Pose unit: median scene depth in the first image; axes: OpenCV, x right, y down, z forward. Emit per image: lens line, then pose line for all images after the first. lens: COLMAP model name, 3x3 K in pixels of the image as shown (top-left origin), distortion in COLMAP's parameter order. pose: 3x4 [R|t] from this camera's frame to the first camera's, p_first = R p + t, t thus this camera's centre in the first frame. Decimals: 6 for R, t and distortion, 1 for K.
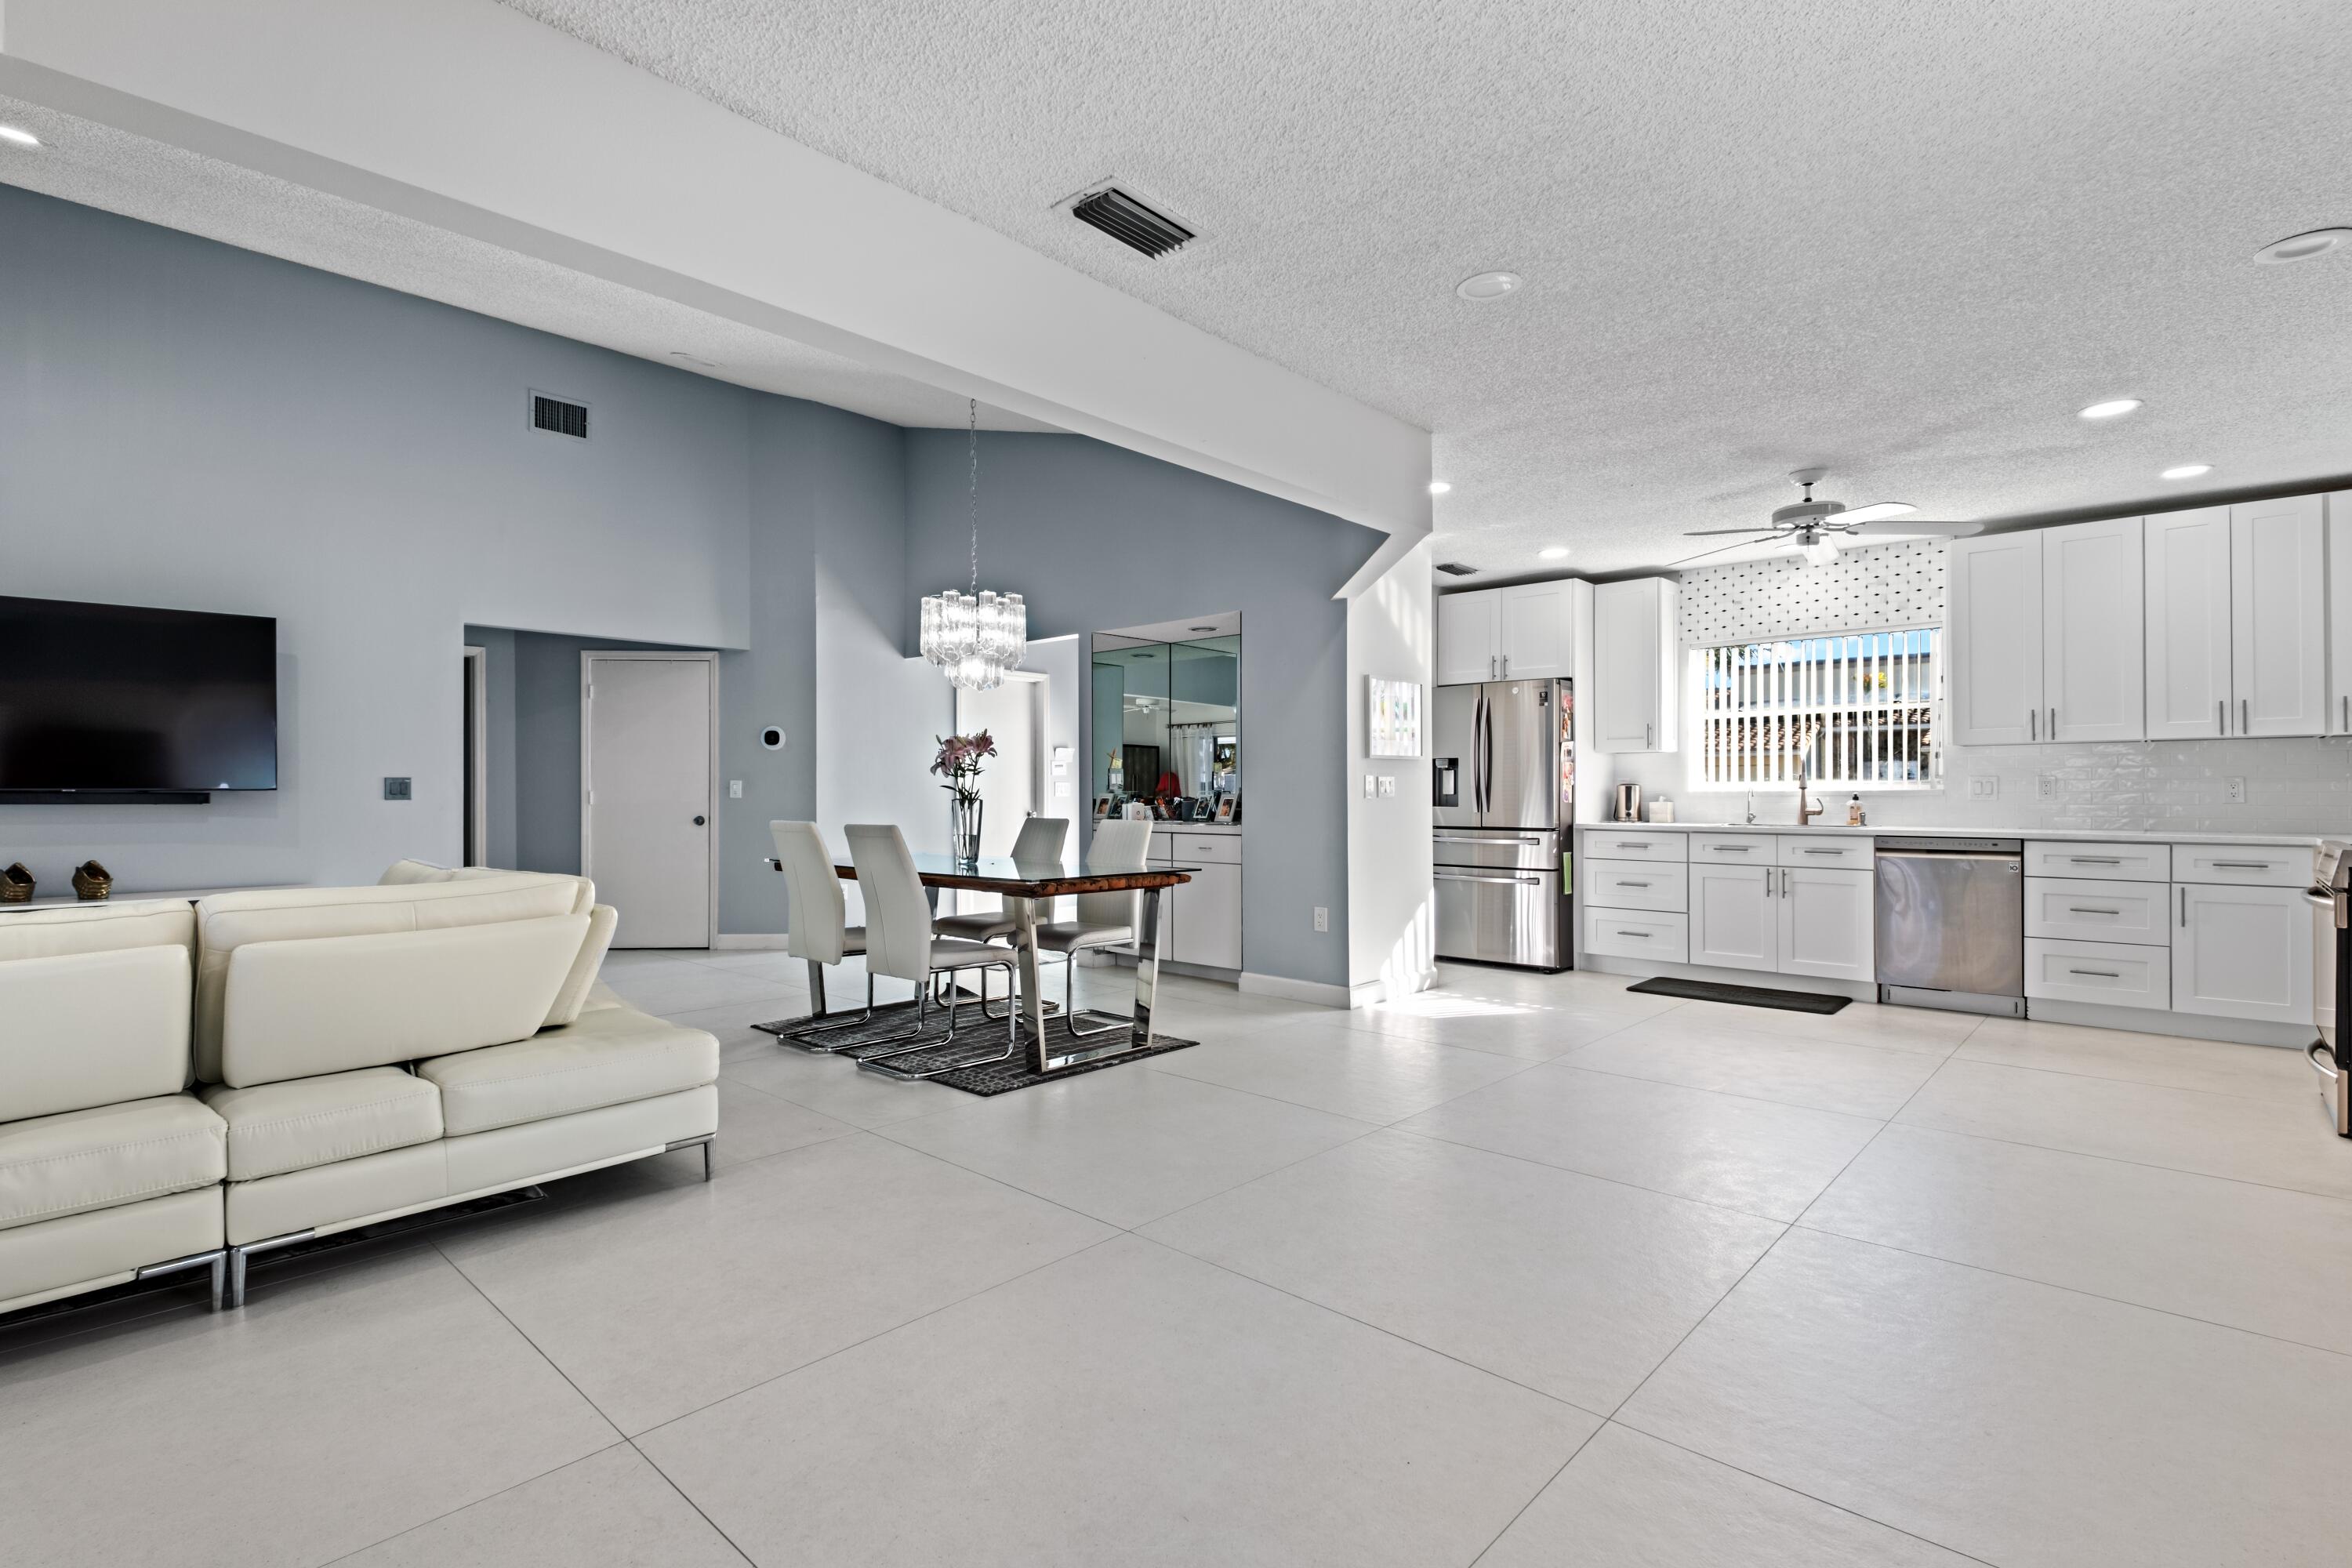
lens RADIAL K [[1107.1, 0, 1177.2], [0, 1107.1, 792.1], [0, 0, 1]] dist [0.000741, -0.000585]
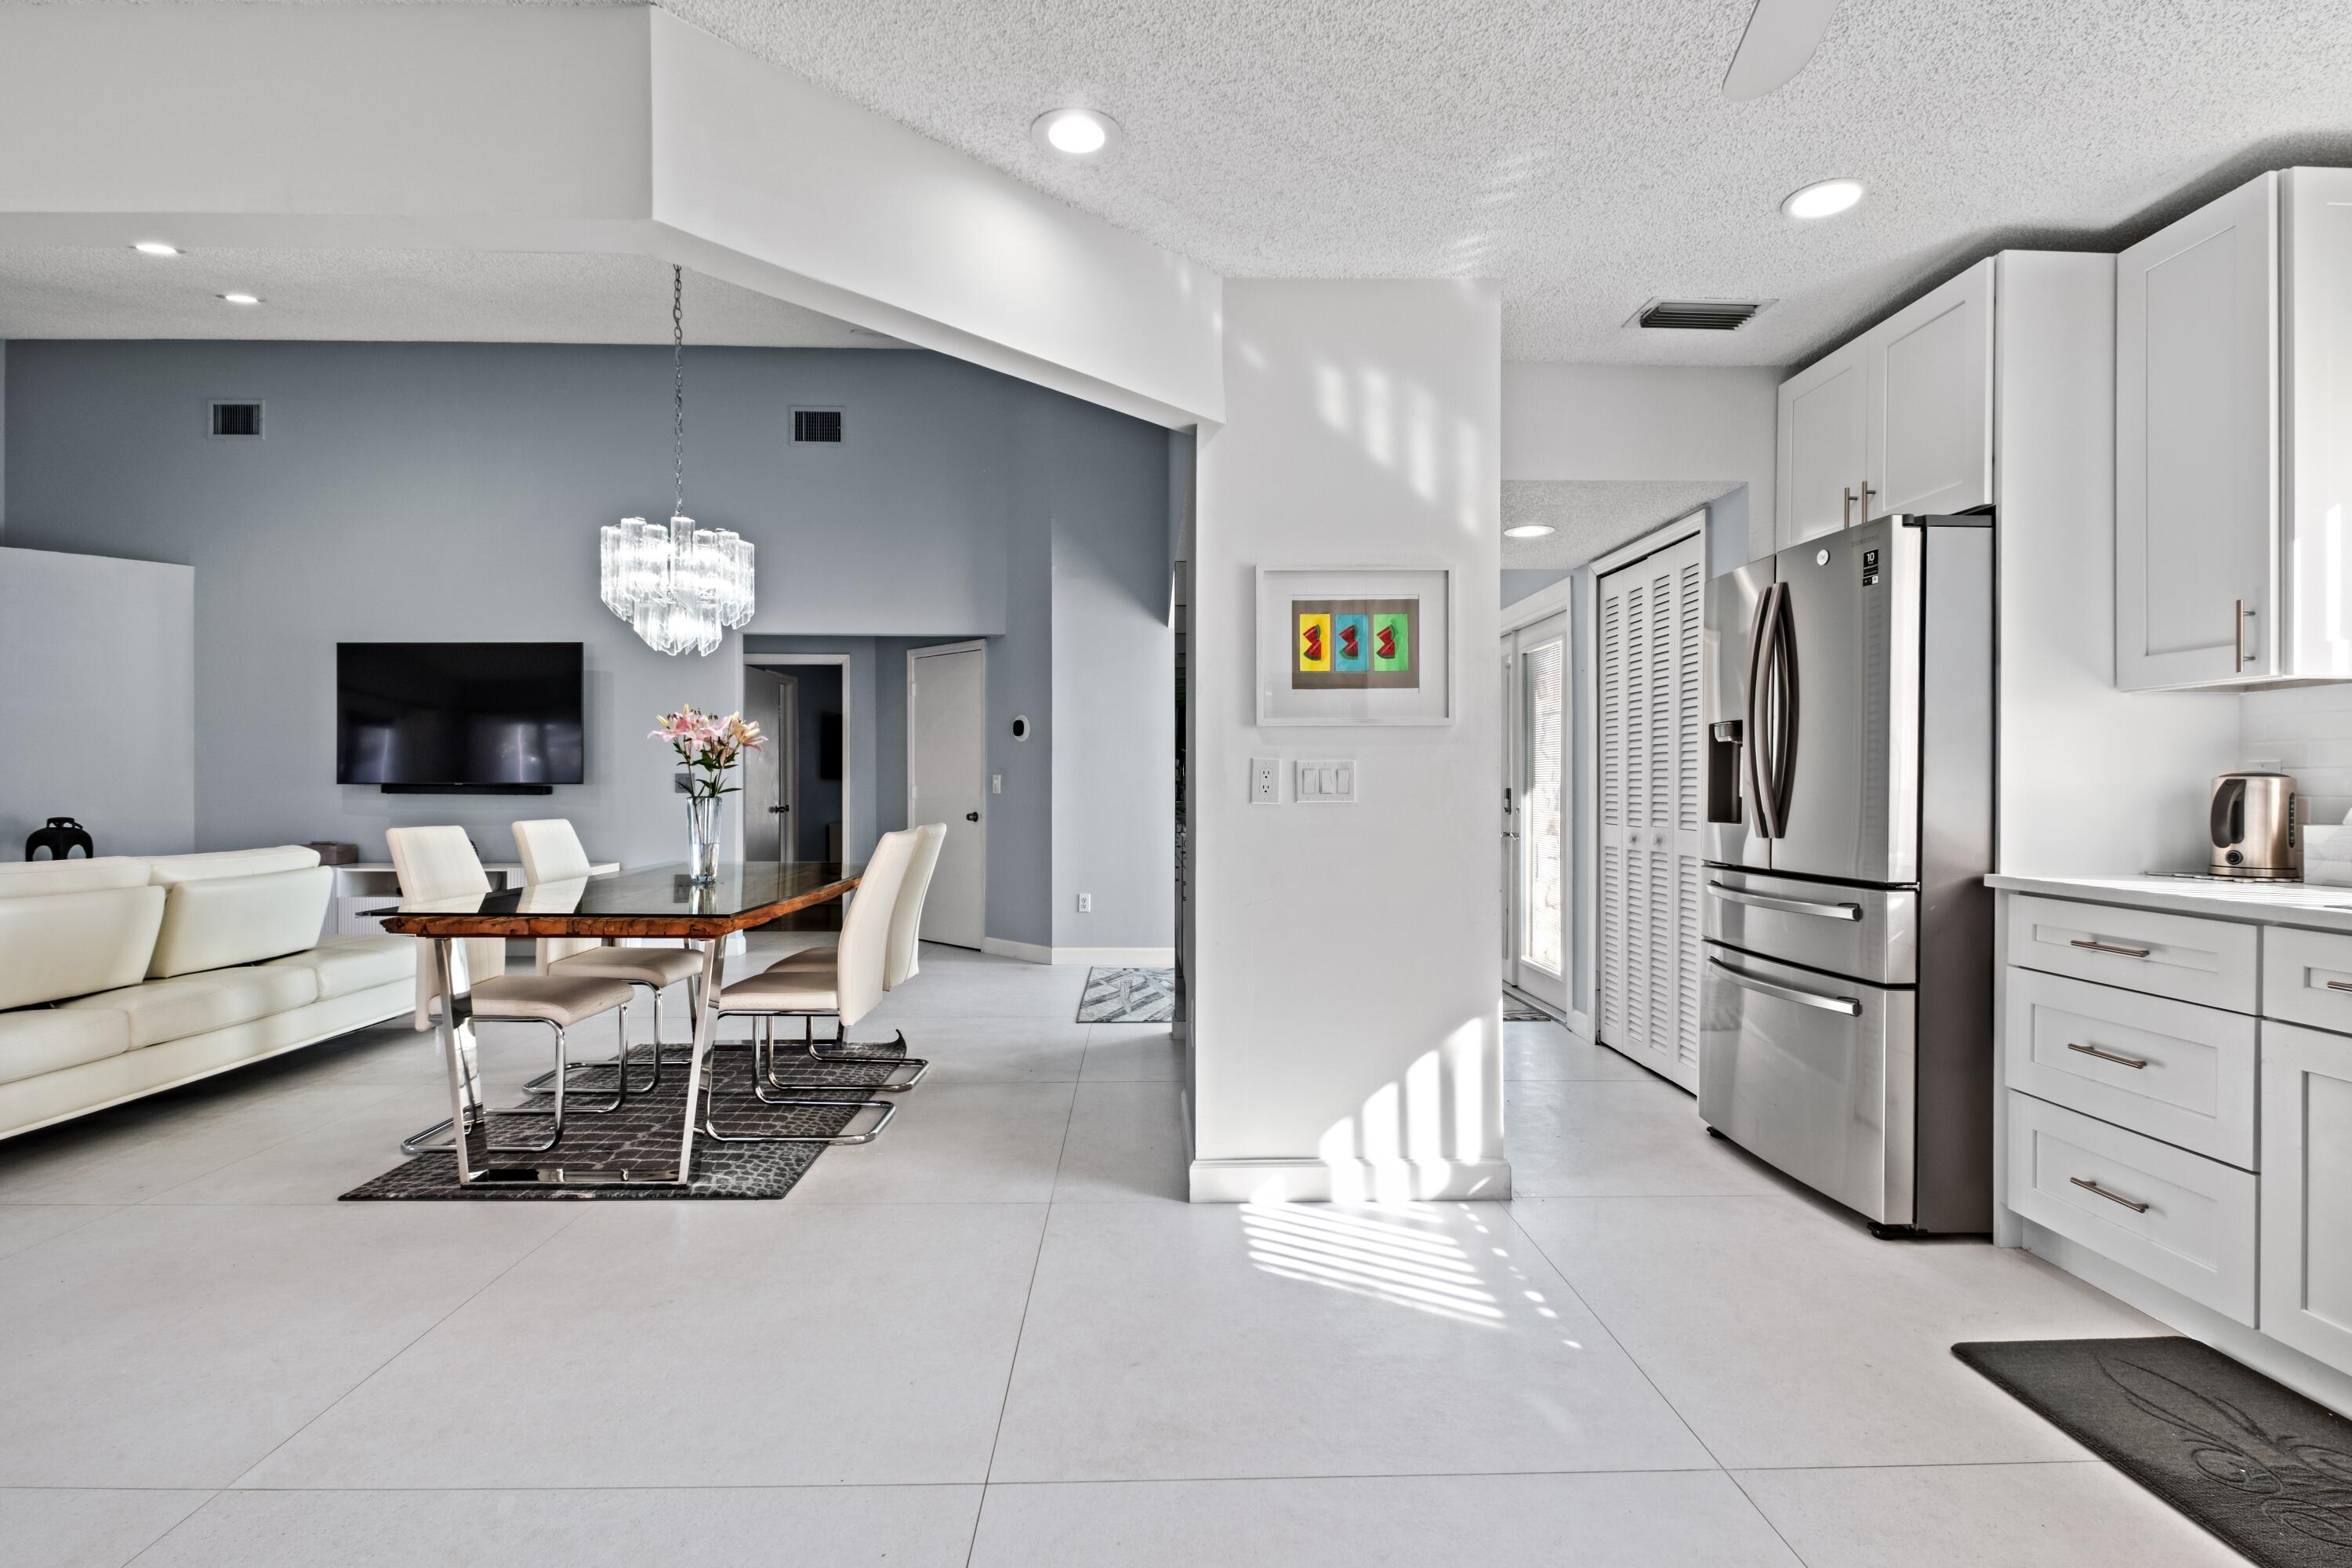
lens RADIAL K [[1122.9, 0, 1176.0], [0, 1122.9, 784.0], [0, 0, 1]] dist [0.001558, -0.009895]
pose [[0.696759, 0.001130, -0.717304, 0.477192], [-0.002722, 0.999996, -0.001069, -0.002686], [0.717300, 0.002697, 0.696760, 0.554212]]
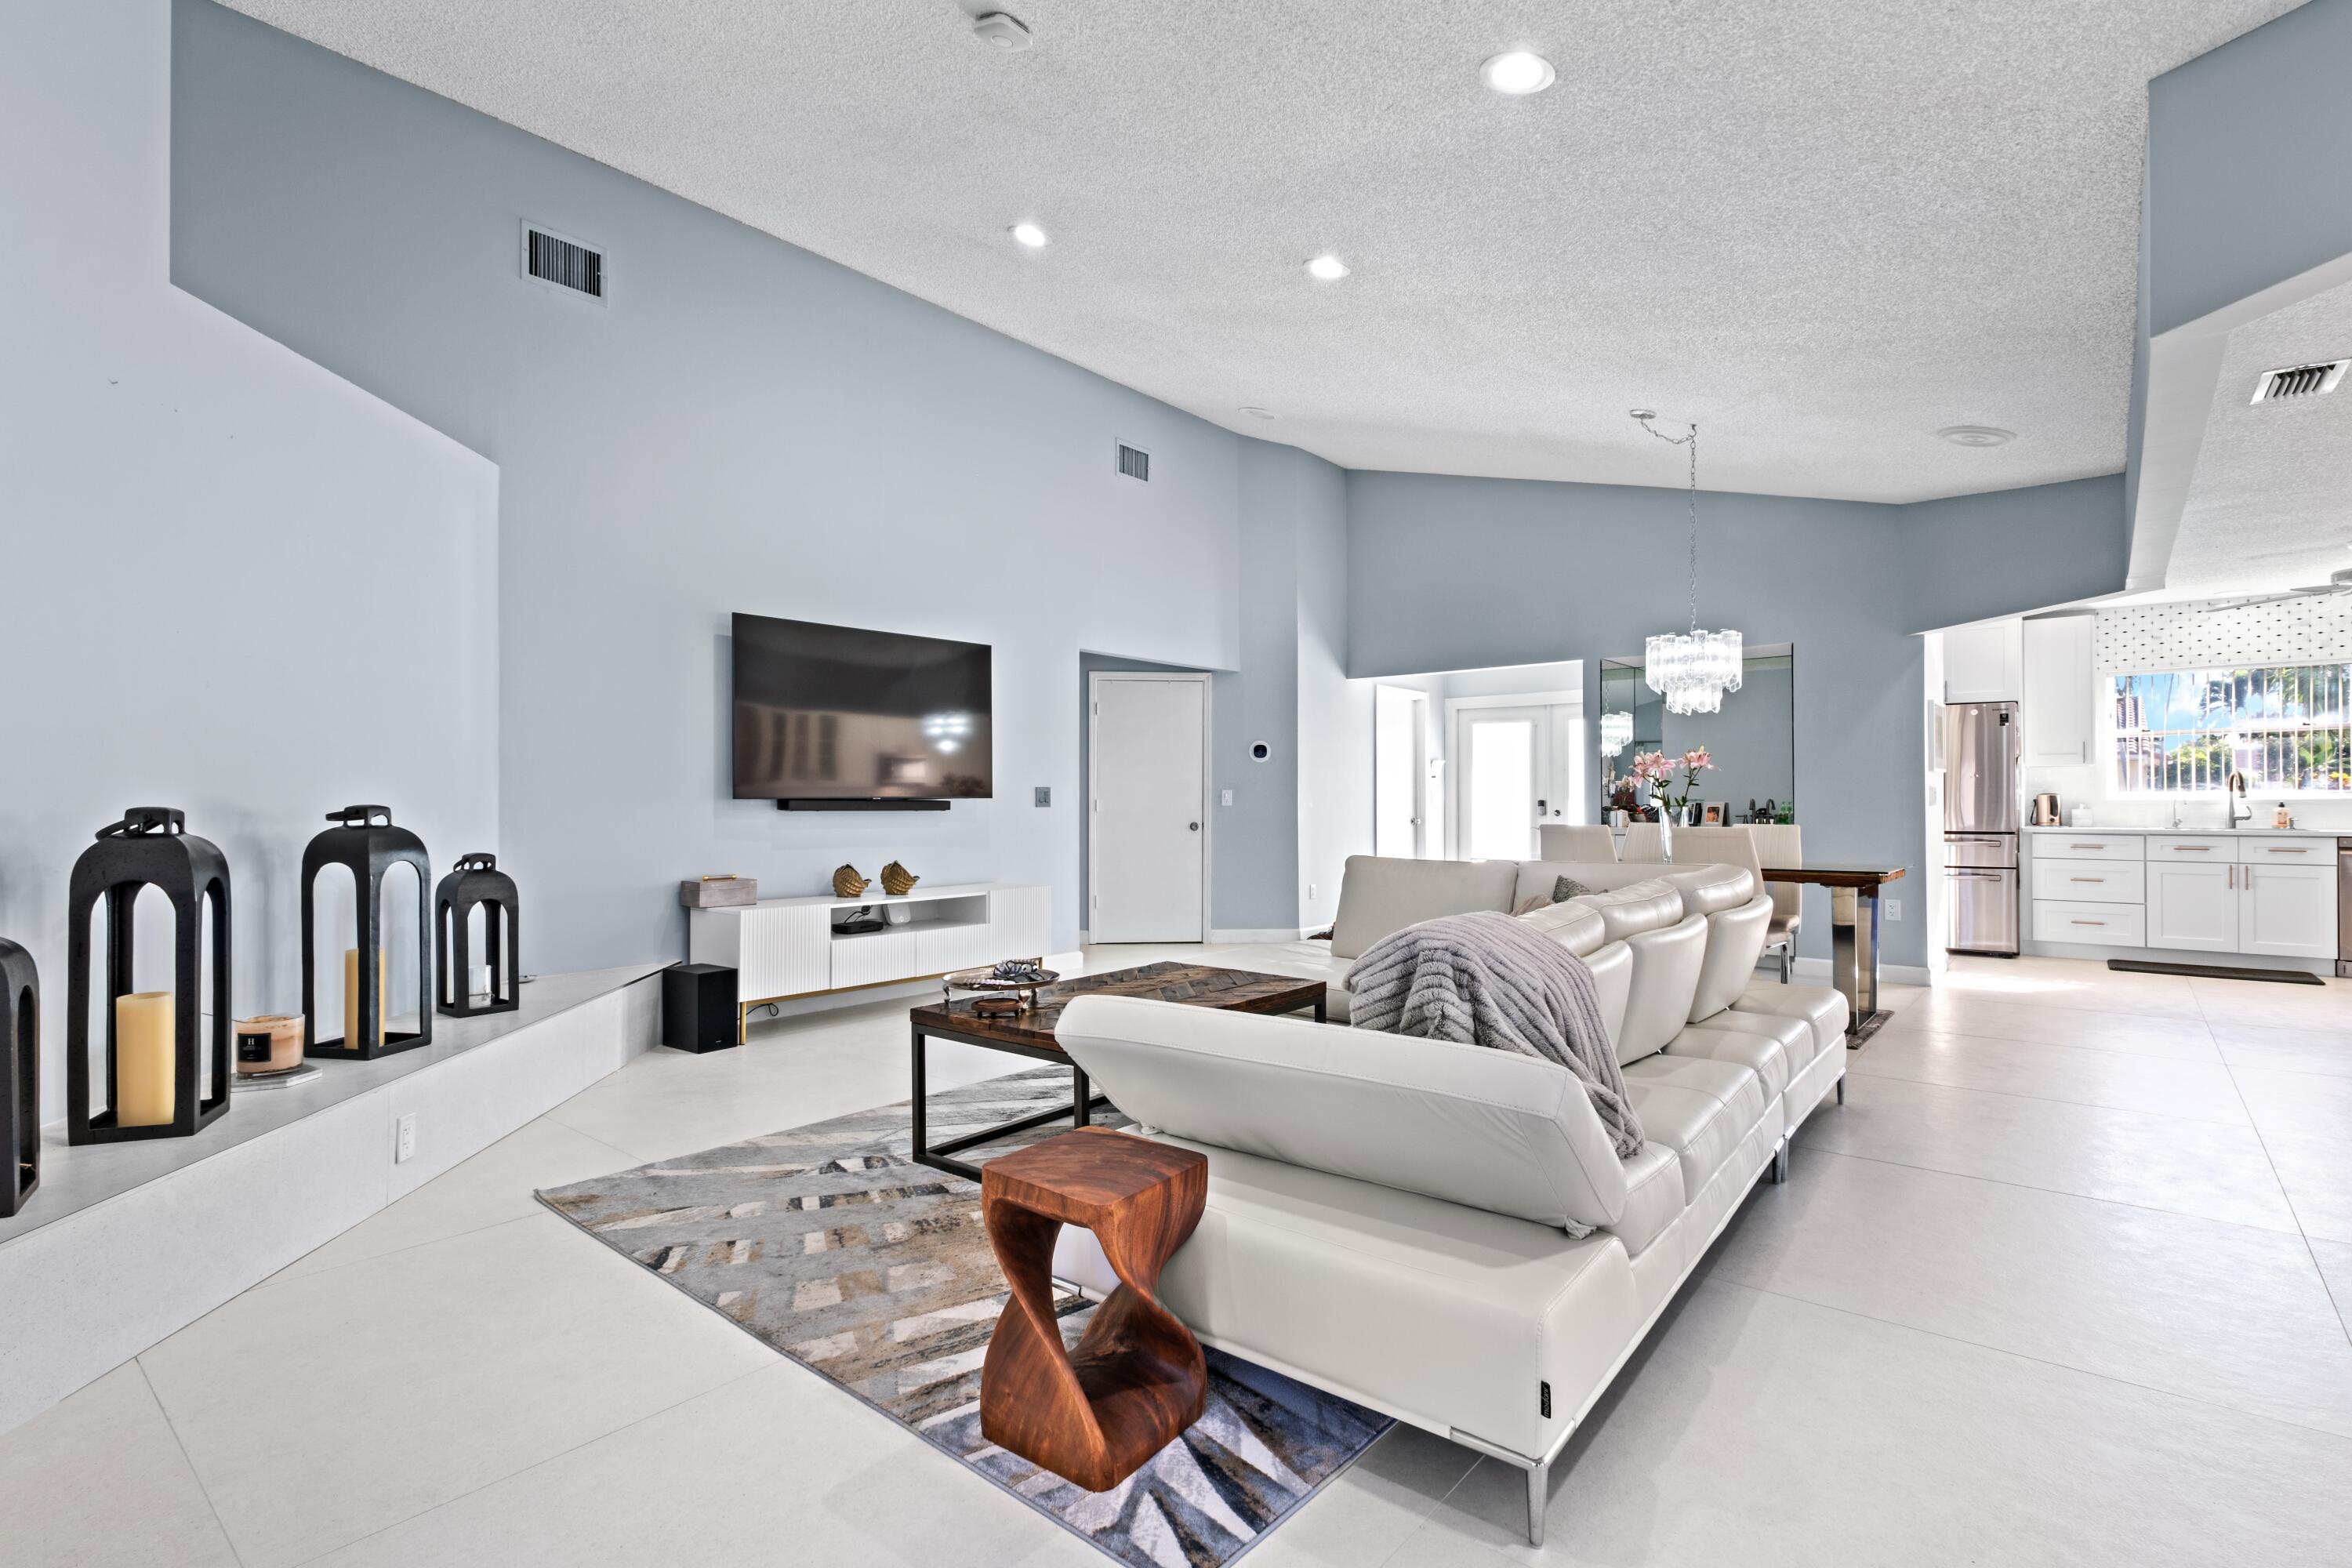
lens RADIAL K [[1140.0, 0, 1170.6], [0, 1140.0, 796.1], [0, 0, 1]] dist [0.002464, -0.001683]
pose [[0.998719, 0.000441, 0.050604, -0.632238], [-0.000216, 0.999990, -0.004440, 0.000765], [-0.050605, 0.004424, 0.998709, -0.155757]]
